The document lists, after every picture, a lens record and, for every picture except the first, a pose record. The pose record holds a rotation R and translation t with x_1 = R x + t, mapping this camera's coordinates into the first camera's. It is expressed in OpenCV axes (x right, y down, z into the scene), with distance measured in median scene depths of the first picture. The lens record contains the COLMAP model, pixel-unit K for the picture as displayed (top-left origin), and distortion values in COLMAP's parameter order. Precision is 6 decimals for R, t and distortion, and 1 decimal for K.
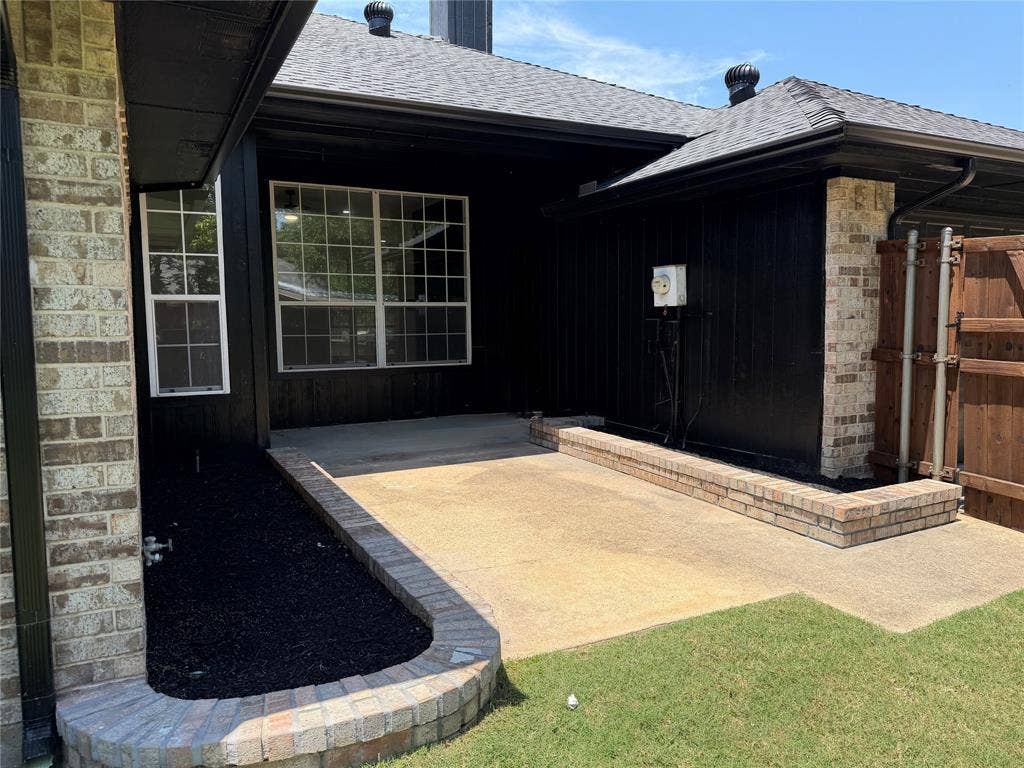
lens RADIAL K [[723.3, 0, 512.0], [0, 723.3, 384.0], [0, 0, 1]] dist [0.023758, 0.002360]
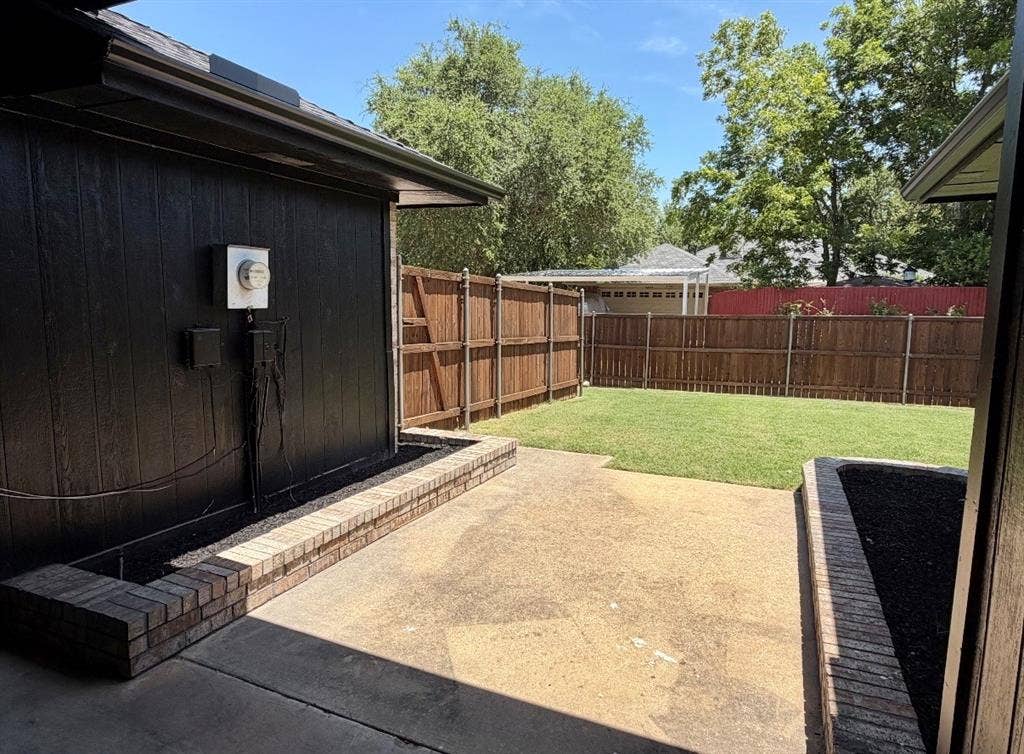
lens RADIAL K [[632.1, 0, 512.0], [0, 632.1, 377.0], [0, 0, 1]] dist [0.004752, 0.001715]
pose [[-0.621523, -0.099214, 0.777088, -0.478528], [0.064387, 0.982123, 0.176889, -0.166014], [-0.780746, 0.159974, -0.604023, 1.458613]]
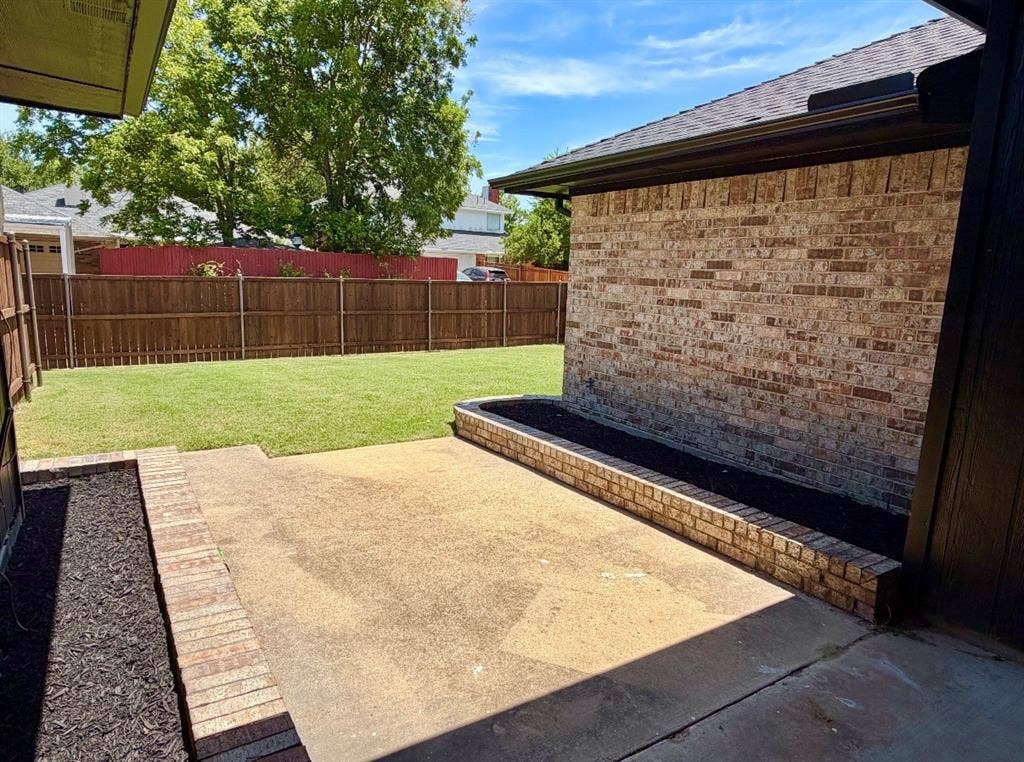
lens RADIAL K [[629.6, 0, 512.0], [0, 629.6, 381.0], [0, 0, 1]] dist [0.000824, -0.001048]
pose [[-0.995085, -0.016631, -0.097620, 0.002330], [-0.041489, 0.965121, 0.258495, -0.179137], [0.089916, 0.261274, -0.961068, 1.614851]]
